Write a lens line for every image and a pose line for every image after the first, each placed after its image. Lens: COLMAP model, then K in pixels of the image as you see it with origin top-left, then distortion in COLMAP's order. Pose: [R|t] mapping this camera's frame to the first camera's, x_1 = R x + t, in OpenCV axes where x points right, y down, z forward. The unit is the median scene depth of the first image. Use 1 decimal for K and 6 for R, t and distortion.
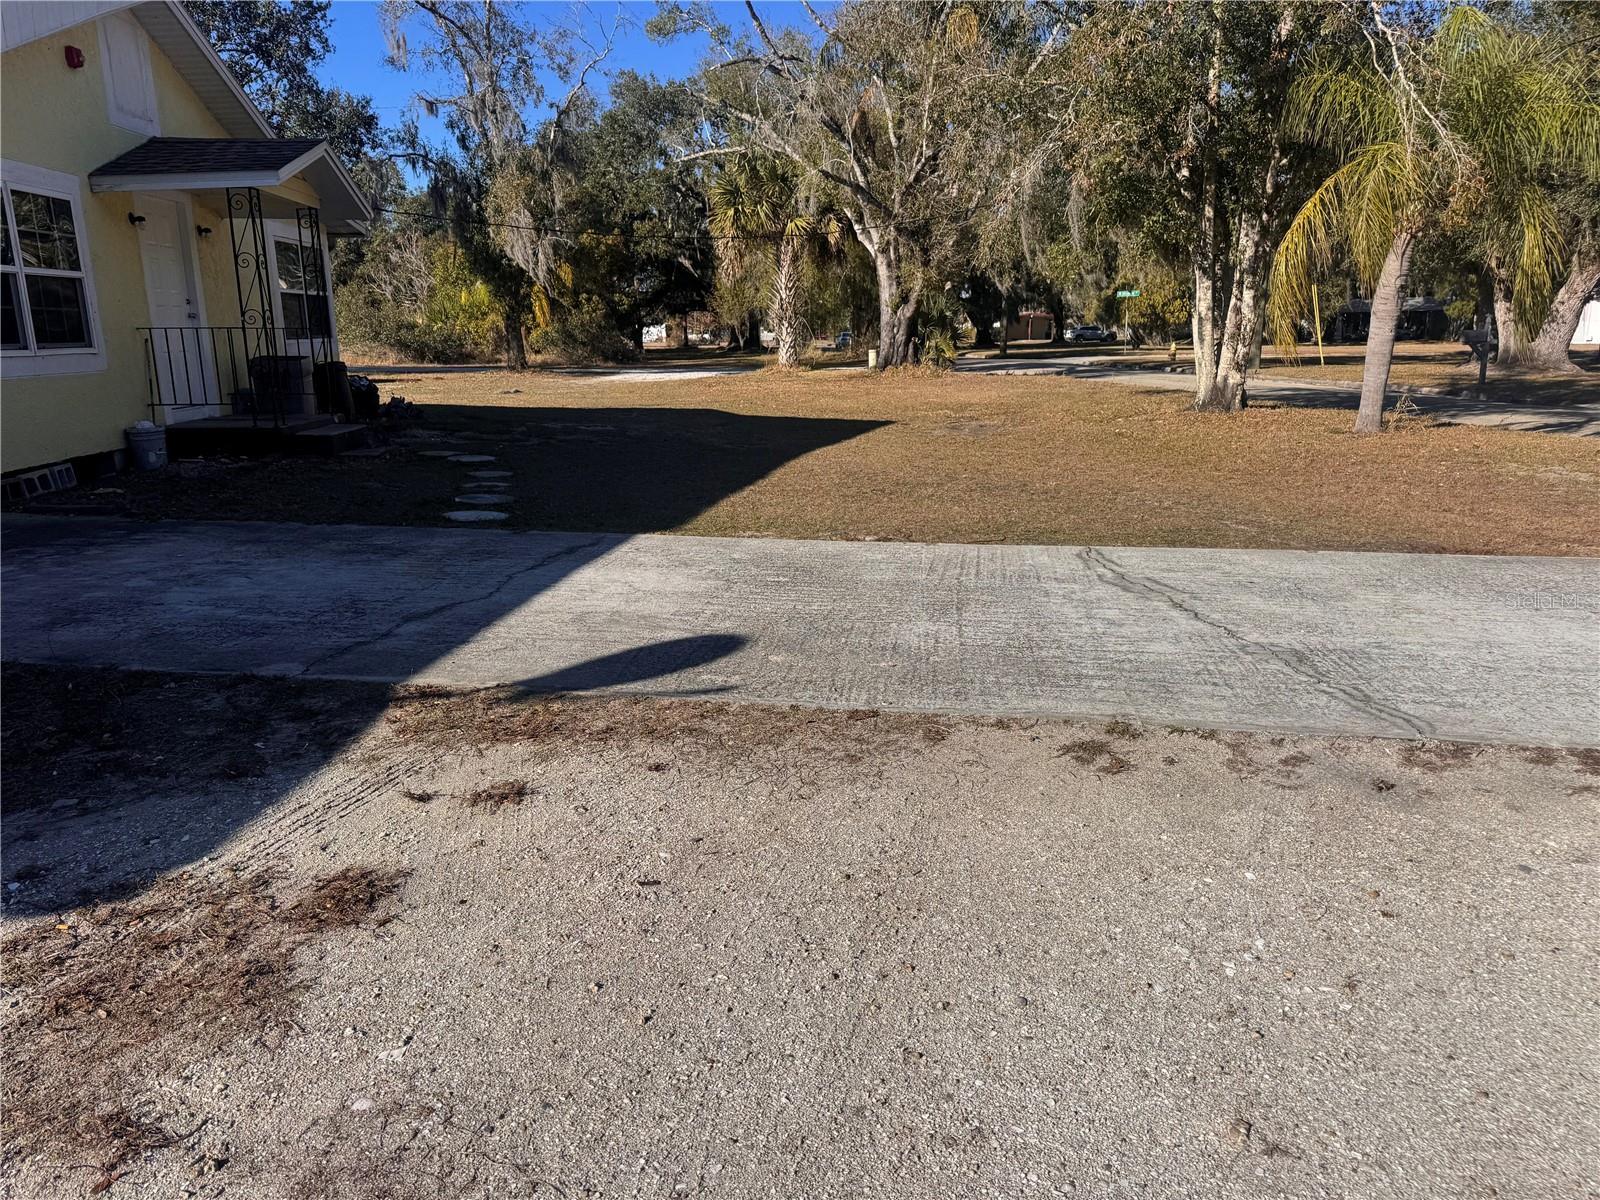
lens RADIAL K [[1135.0, 0, 800.7], [0, 1135.0, 610.5], [0, 0, 1]] dist [0.004751, -0.003754]
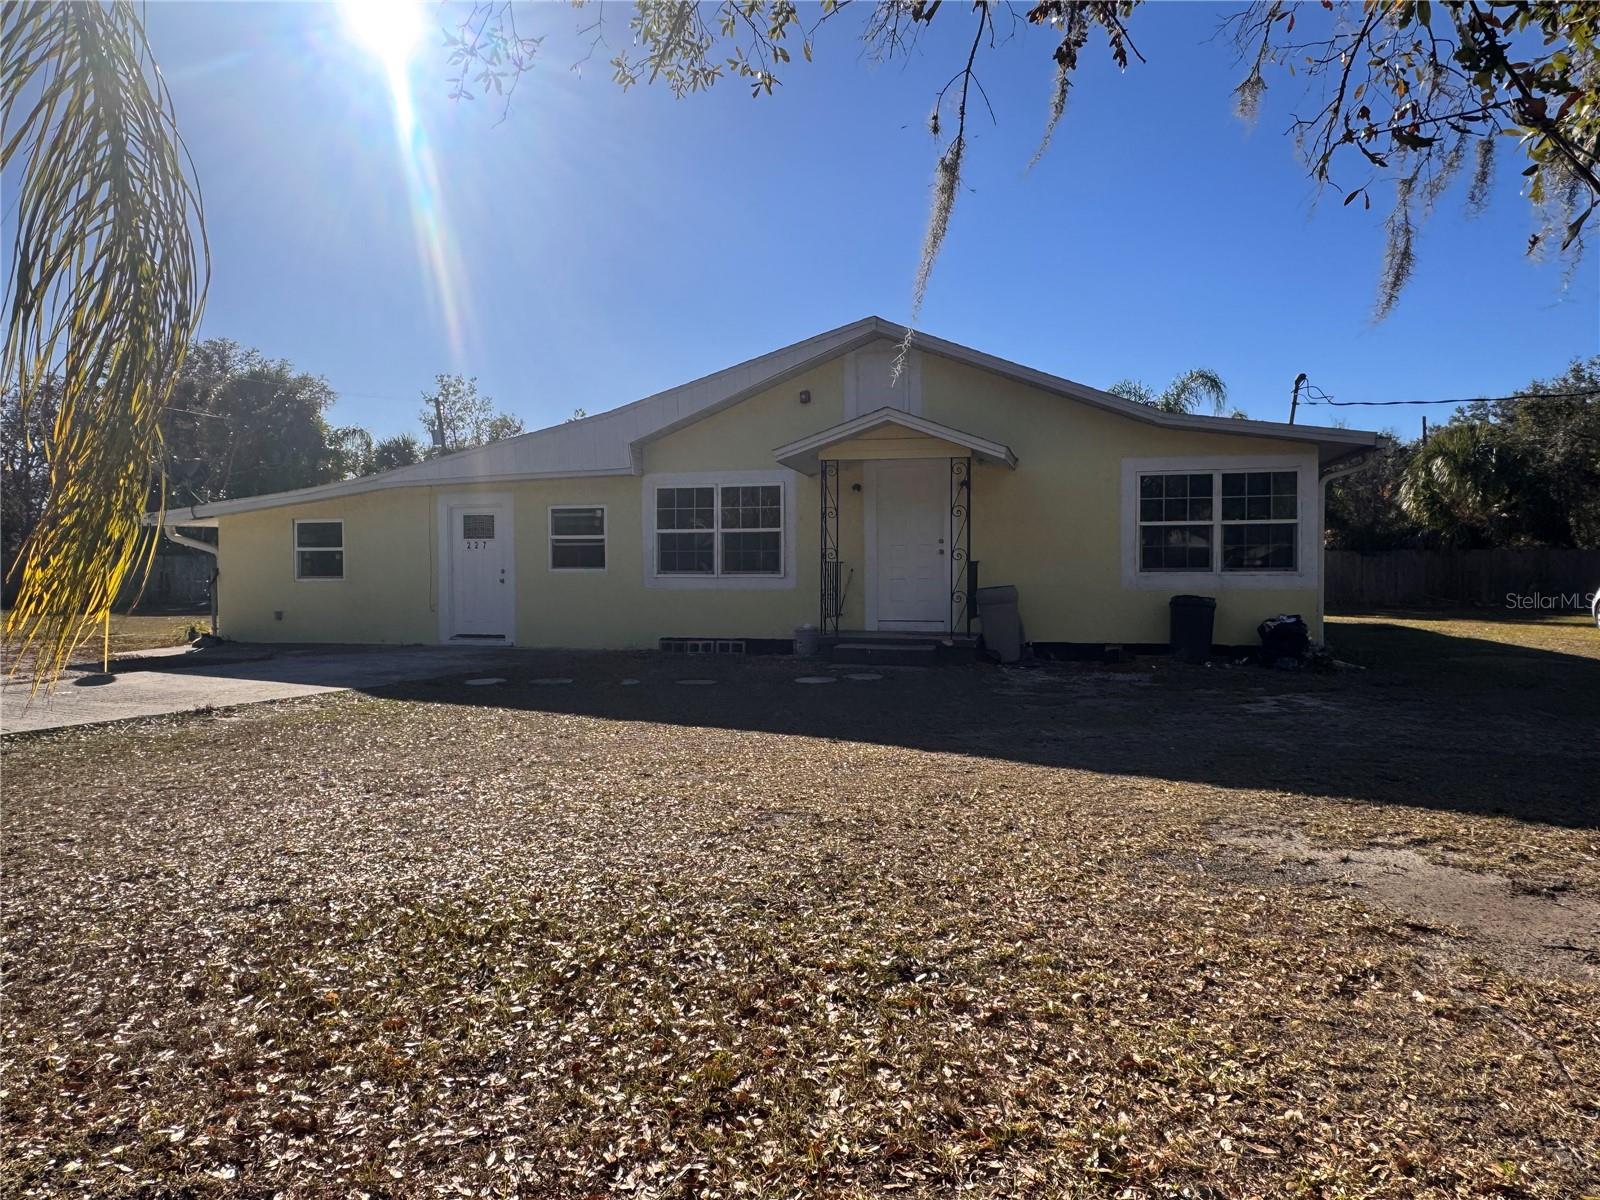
lens RADIAL K [[1040.2, 0, 793.5], [0, 1040.2, 590.4], [0, 0, 1]] dist [-0.000931, 0.000598]
pose [[-0.330879, 0.034541, -0.943041, 0.685656], [-0.220646, 0.968797, 0.112902, -0.349621], [0.917515, 0.245435, -0.312934, 1.369299]]
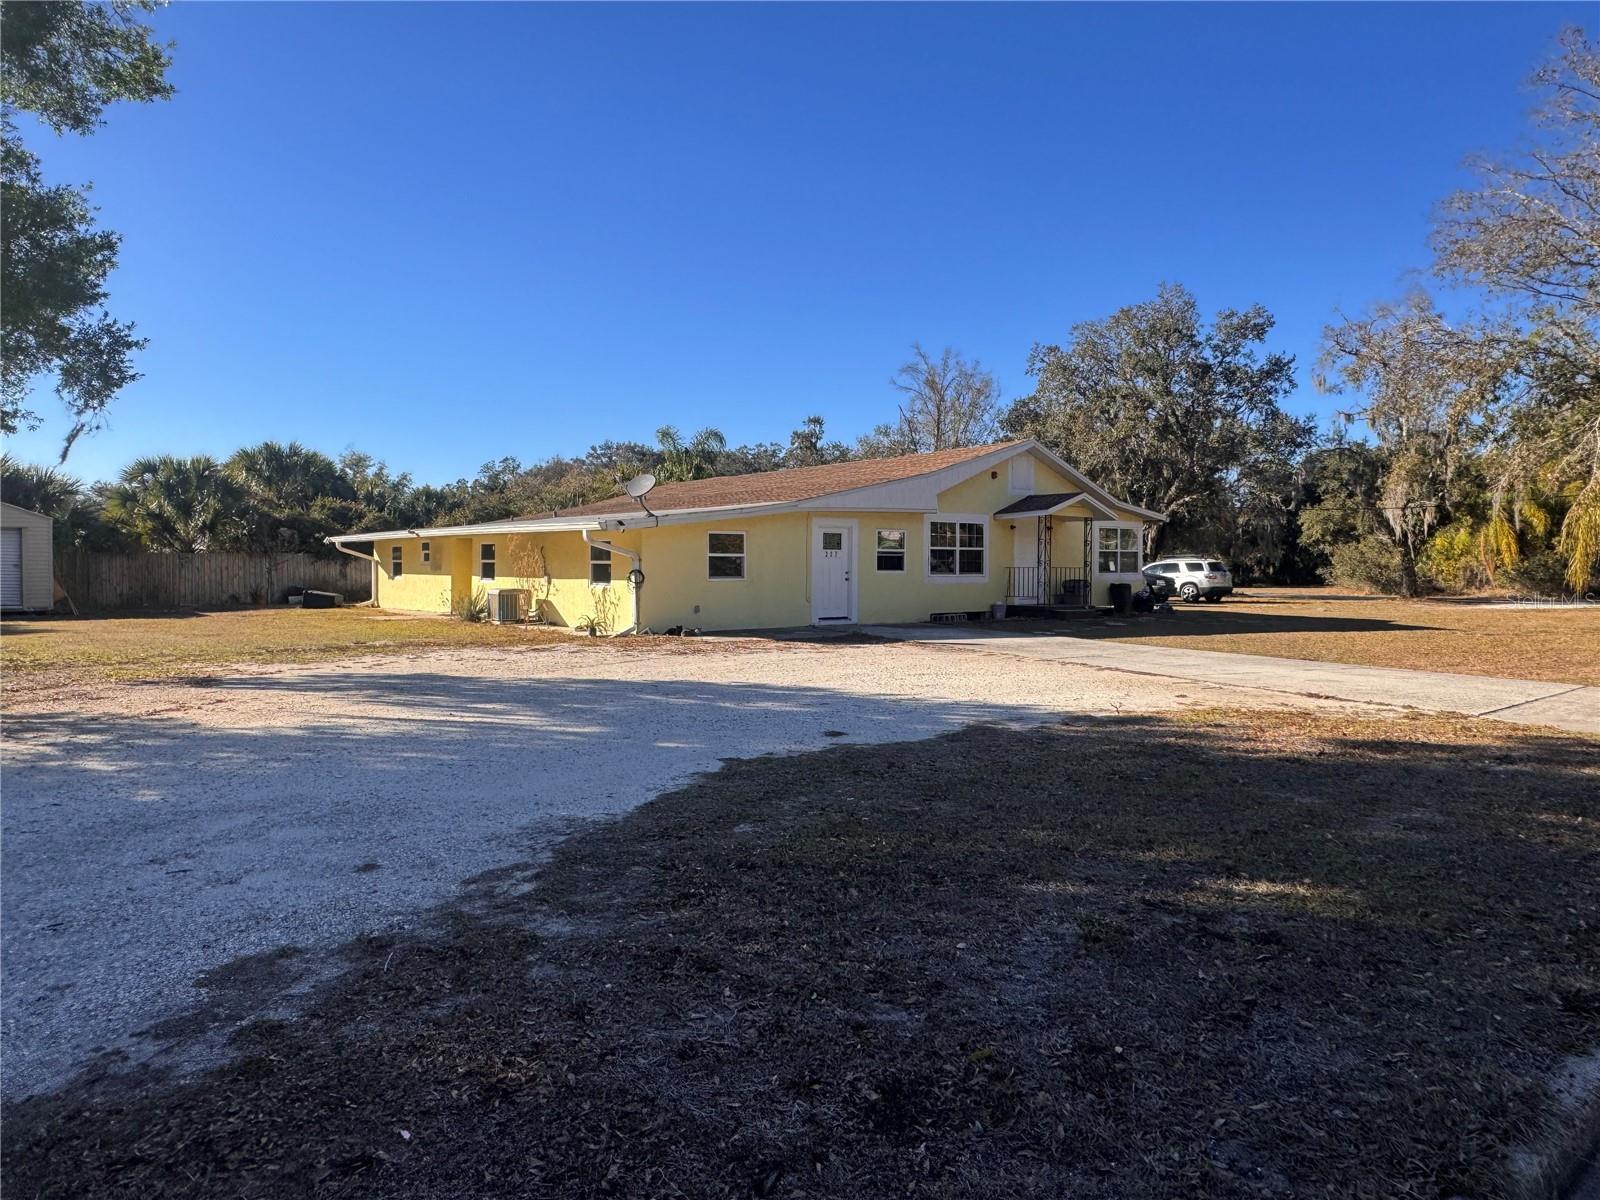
lens RADIAL K [[1021.5, 0, 798.8], [0, 1021.5, 596.3], [0, 0, 1]] dist [-0.006512, 0.005515]
pose [[0.564544, 0.025173, -0.825019, 1.094861], [-0.200405, 0.973806, -0.107421, 0.166251], [0.800705, 0.225982, 0.554801, -0.676717]]
